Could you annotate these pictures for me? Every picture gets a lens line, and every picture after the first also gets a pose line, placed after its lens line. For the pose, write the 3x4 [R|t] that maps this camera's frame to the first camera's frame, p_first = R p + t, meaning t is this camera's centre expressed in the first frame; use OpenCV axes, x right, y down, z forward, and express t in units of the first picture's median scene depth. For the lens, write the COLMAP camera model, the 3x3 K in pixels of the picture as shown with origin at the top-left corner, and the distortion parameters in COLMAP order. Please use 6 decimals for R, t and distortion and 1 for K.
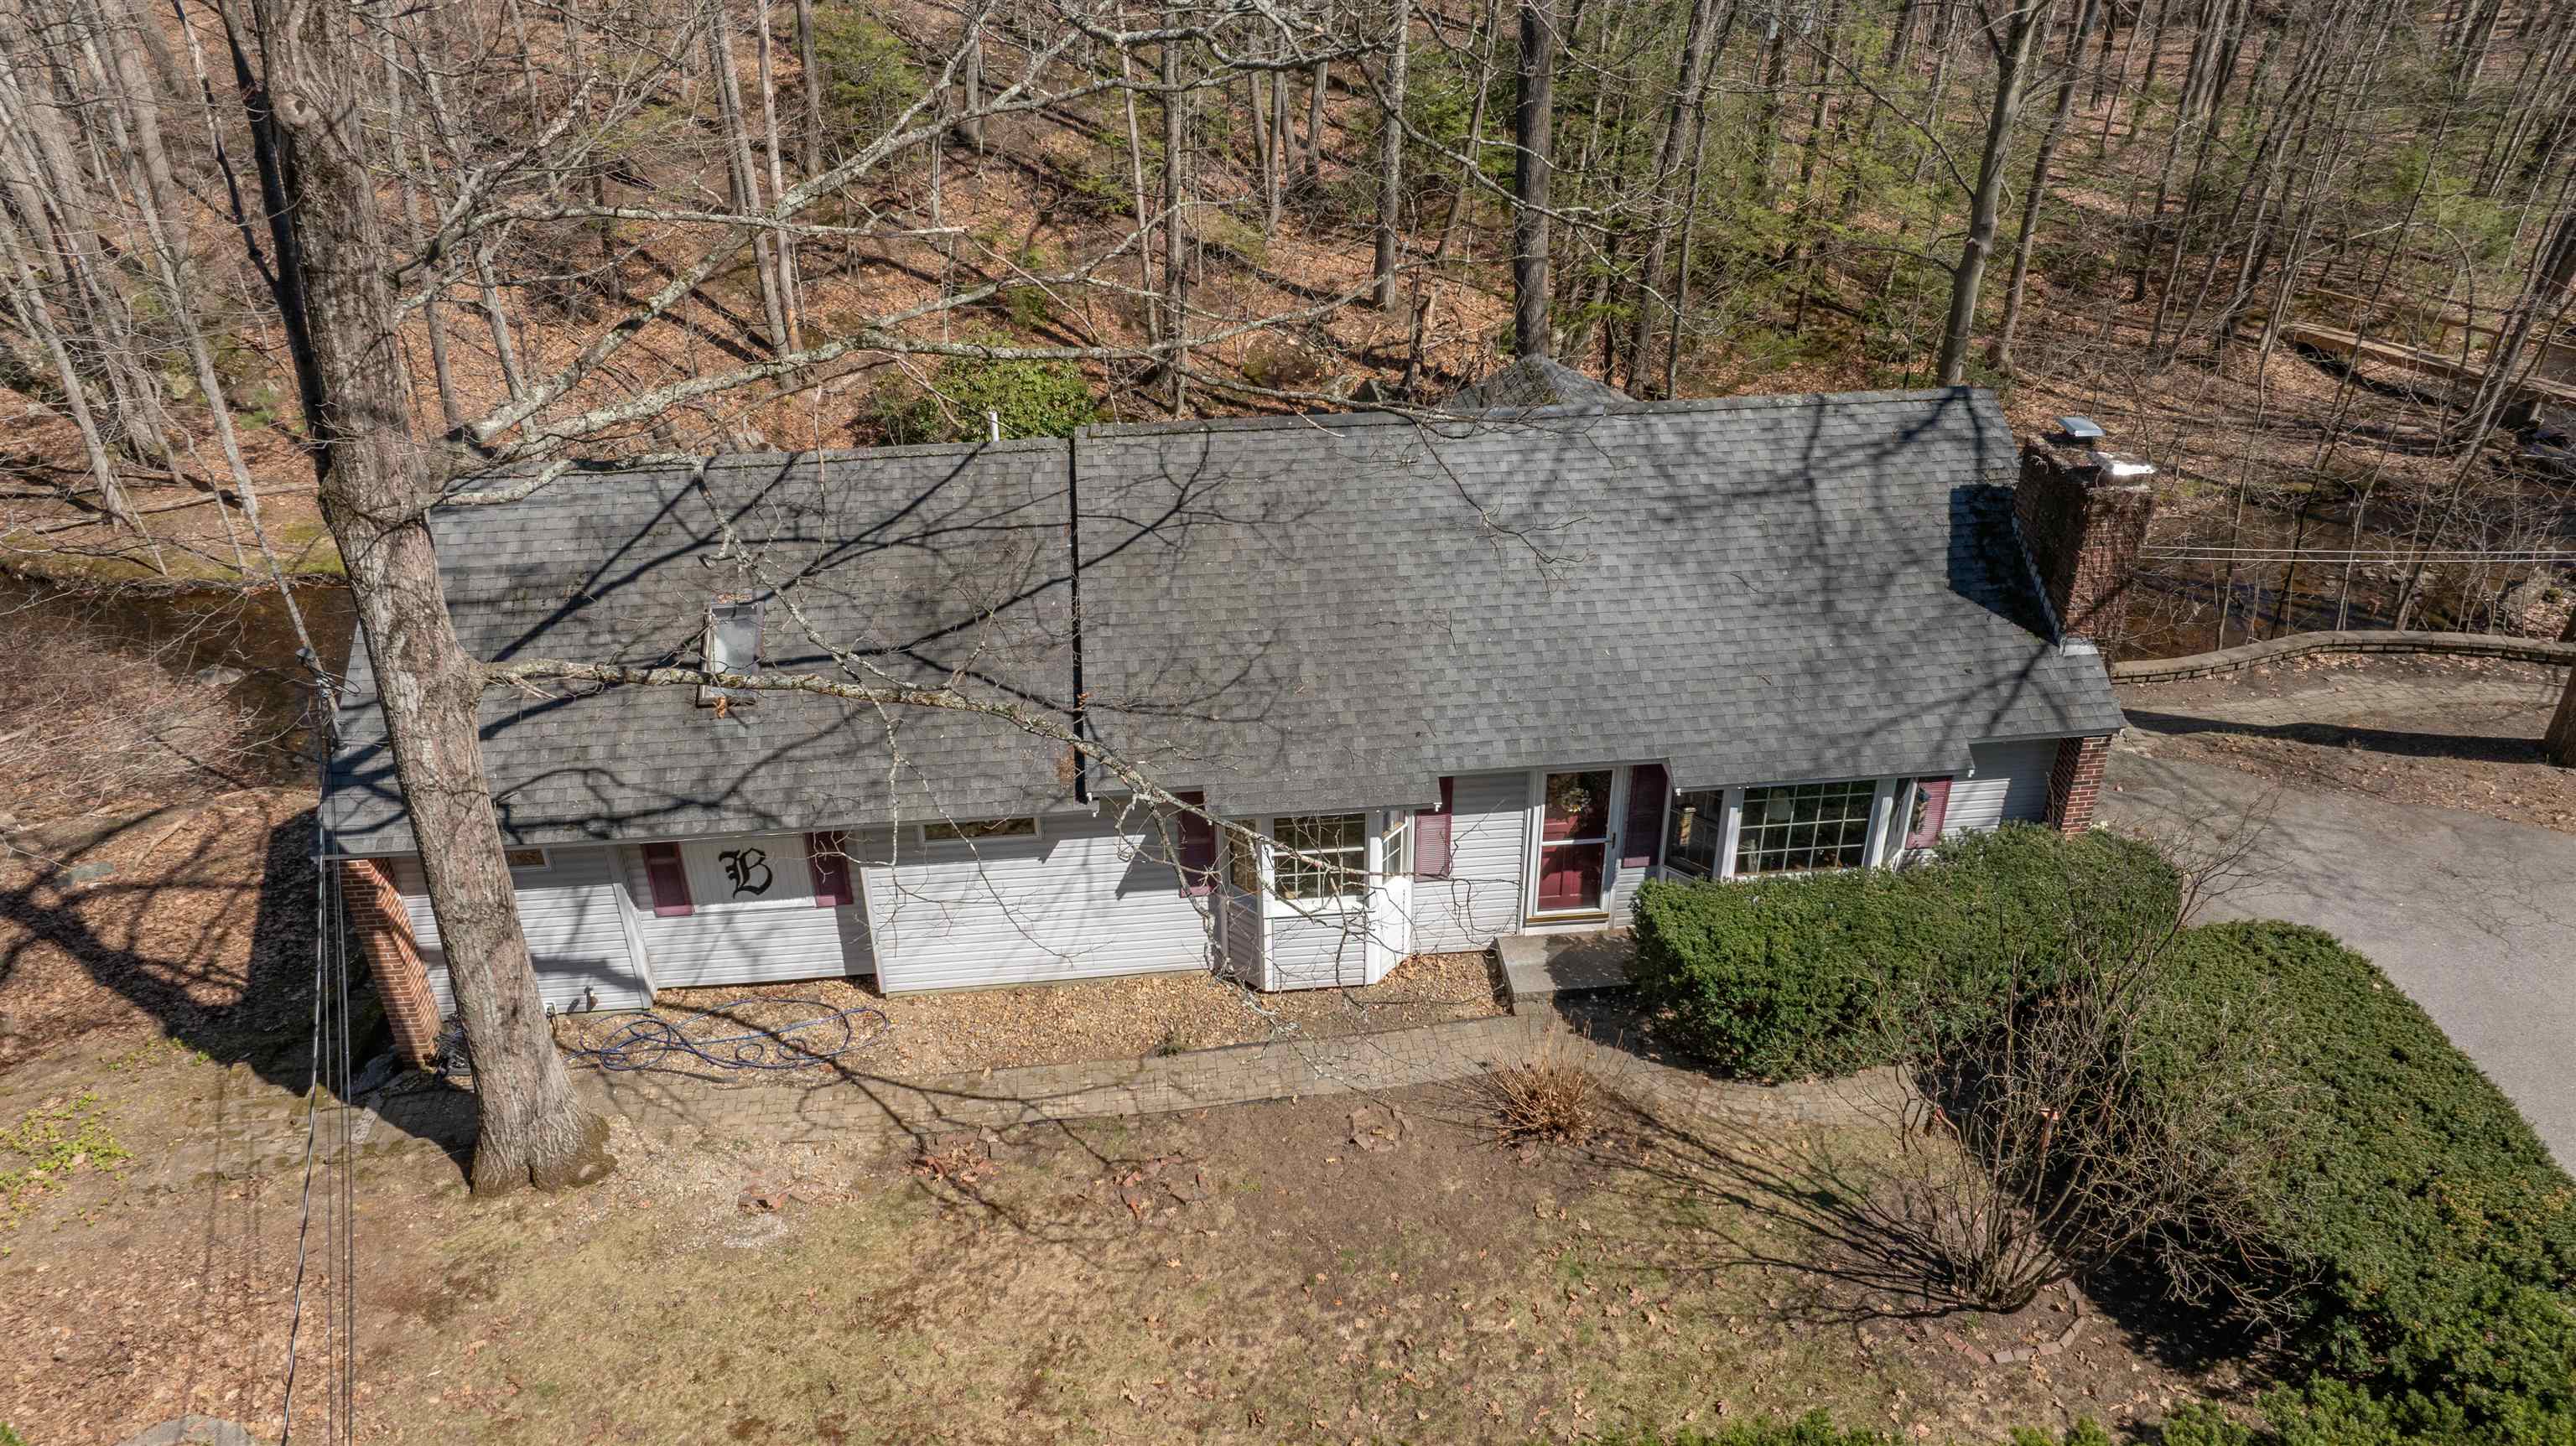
lens RADIAL K [[1809.2, 0, 1288.0], [0, 1809.2, 723.0], [0, 0, 1]] dist [-0.015652, -0.003626]
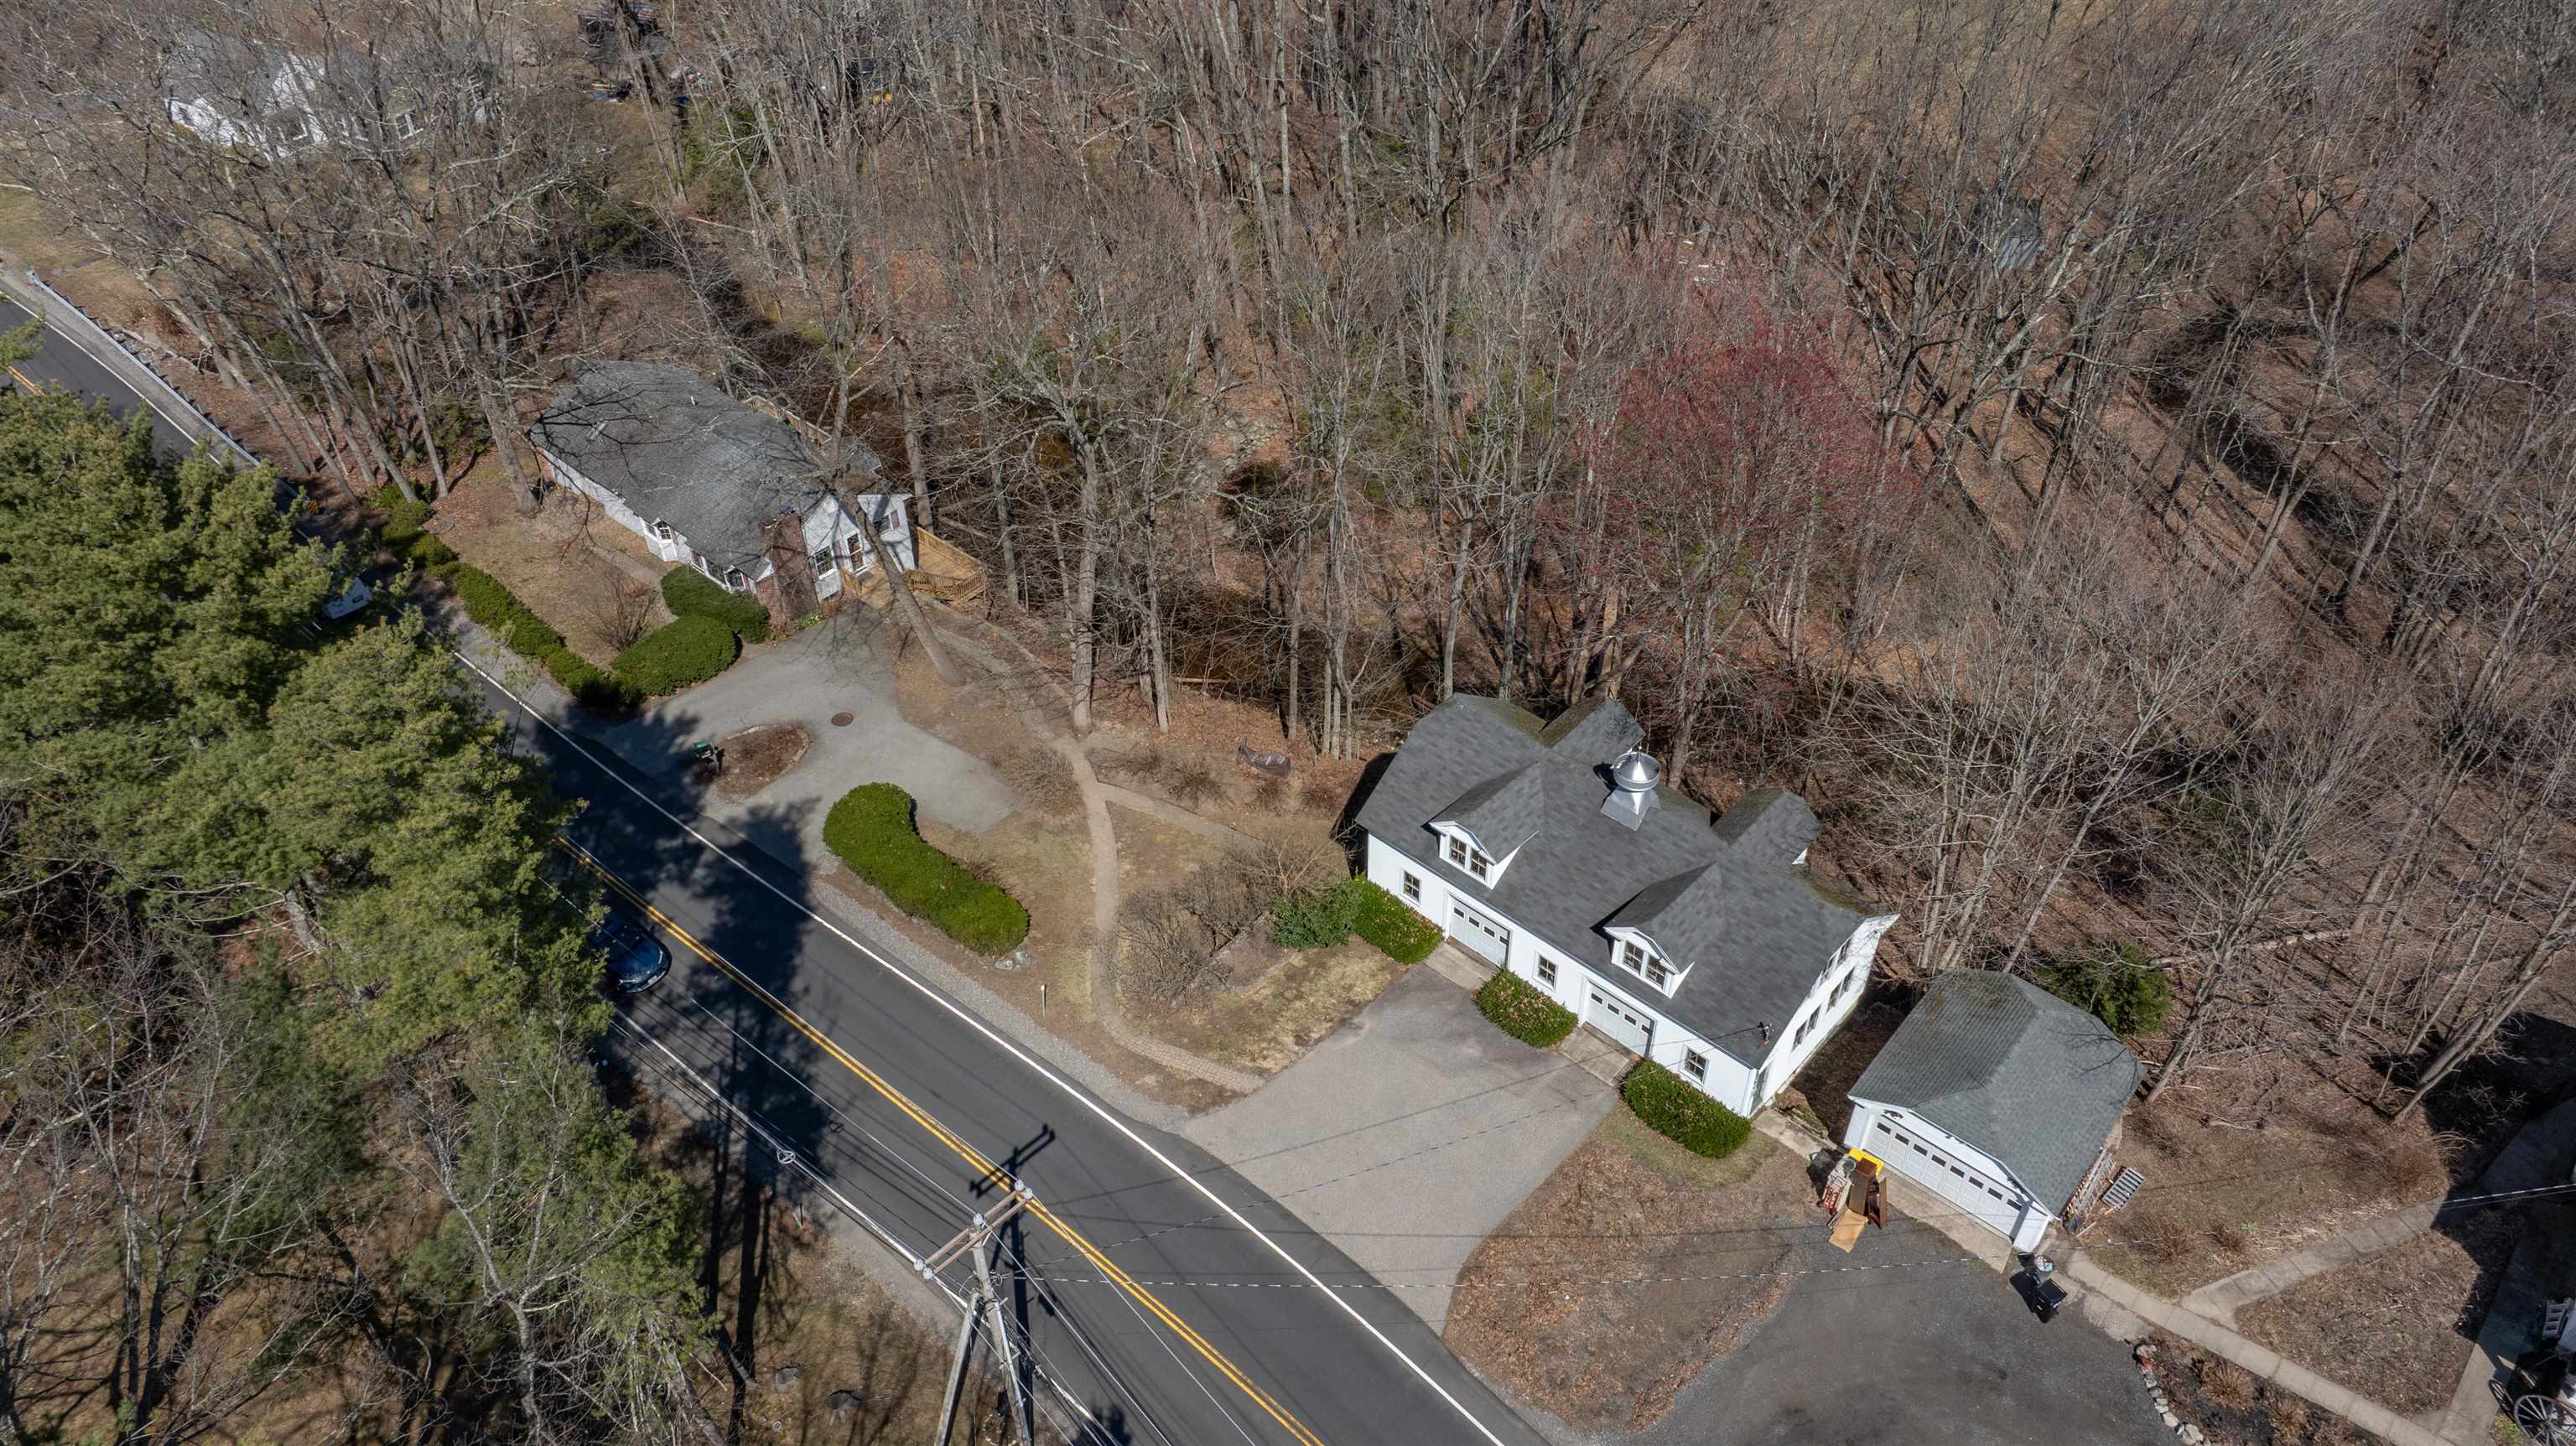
lens RADIAL K [[1798.5, 0, 1288.0], [0, 1798.5, 723.0], [0, 0, 1]] dist [-0.011733, -0.003897]
pose [[0.688779, 0.481322, -0.542137, 3.563912], [-0.375705, 0.876537, 0.300880, -1.355920], [0.620024, -0.003556, 0.784575, -1.409883]]
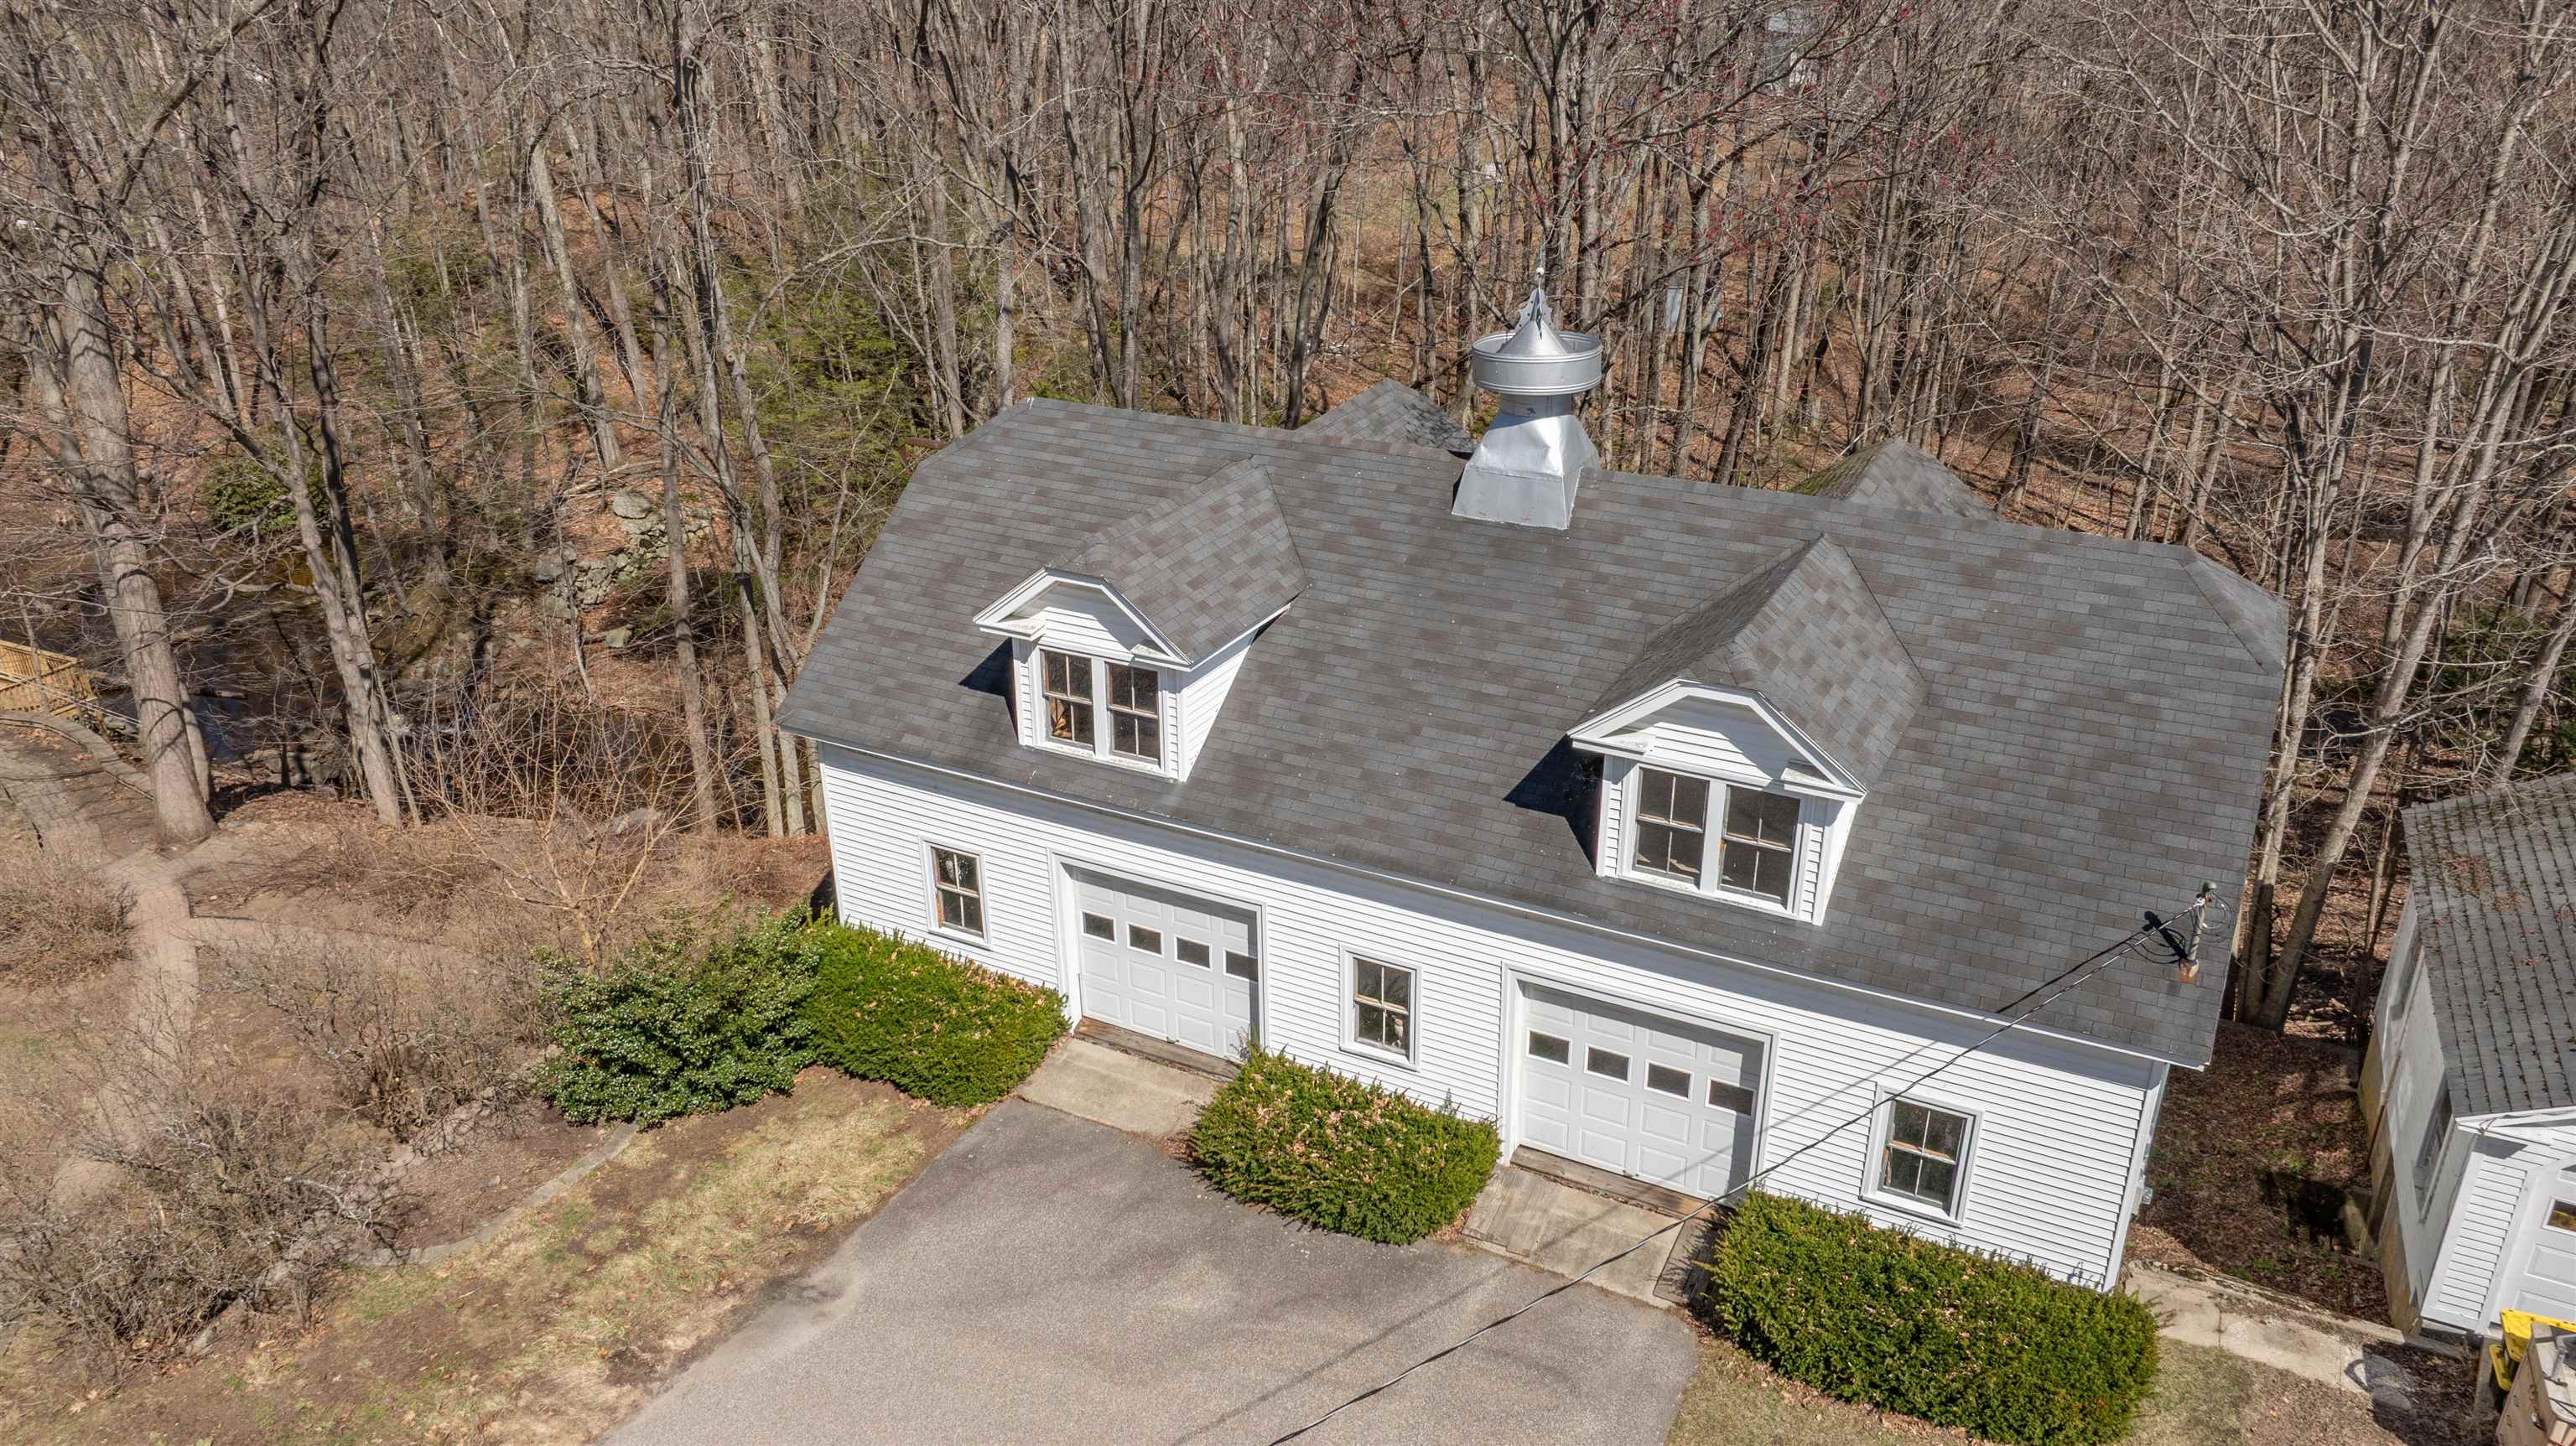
lens RADIAL K [[1809.2, 0, 1288.0], [0, 1809.2, 723.0], [0, 0, 1]] dist [-0.015652, -0.003626]
pose [[0.853652, 0.220664, -0.471789, 2.822878], [-0.275218, 0.960137, -0.048906, -0.332610], [0.442190, 0.171594, 0.880354, 0.287899]]
